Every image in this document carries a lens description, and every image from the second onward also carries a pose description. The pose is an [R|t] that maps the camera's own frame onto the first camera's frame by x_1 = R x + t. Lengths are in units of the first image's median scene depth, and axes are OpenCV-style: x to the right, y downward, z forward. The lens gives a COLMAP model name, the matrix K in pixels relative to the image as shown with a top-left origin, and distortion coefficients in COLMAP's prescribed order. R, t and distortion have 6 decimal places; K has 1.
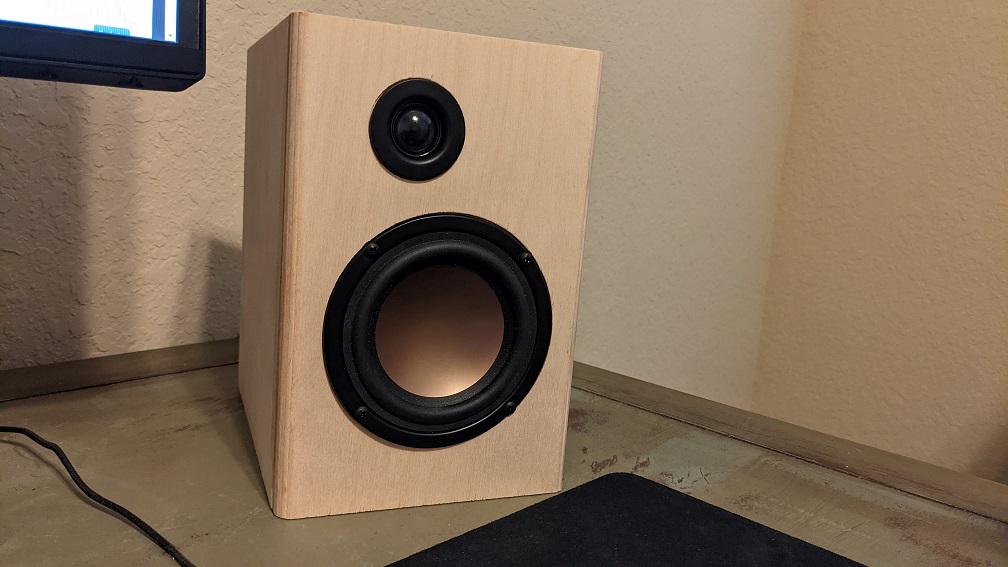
lens RADIAL K [[844.5, 0, 504.0], [0, 844.5, 283.5], [0, 0, 1]] dist [0.005636, -0.080490]
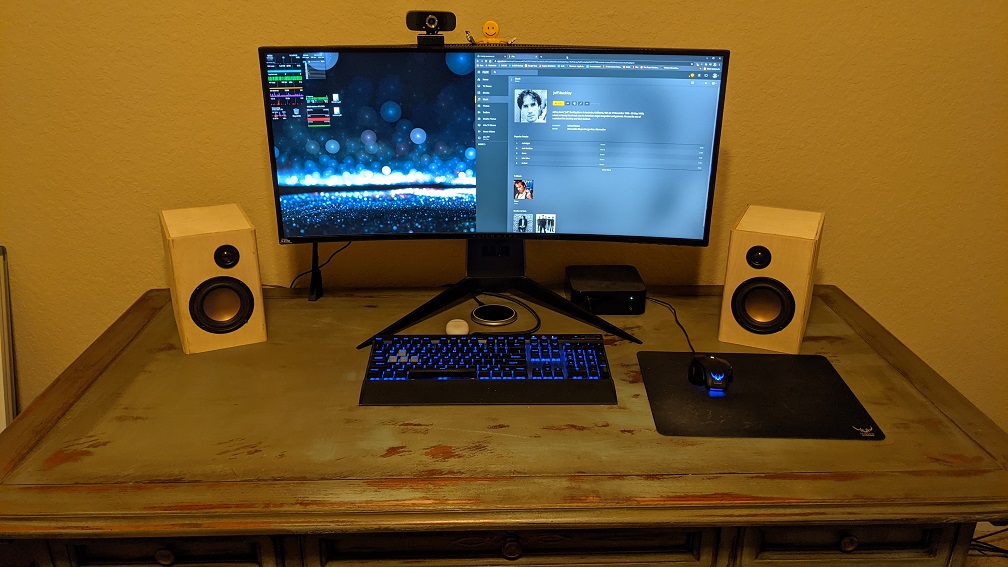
lens RADIAL K [[821.6, 0, 504.0], [0, 821.6, 283.5], [0, 0, 1]] dist [-0.003287, -0.074476]
pose [[0.697120, 0.194235, -0.690142, 1.587089], [-0.084328, 0.978135, 0.190108, -0.622007], [0.711978, -0.074330, 0.698257, -2.342800]]
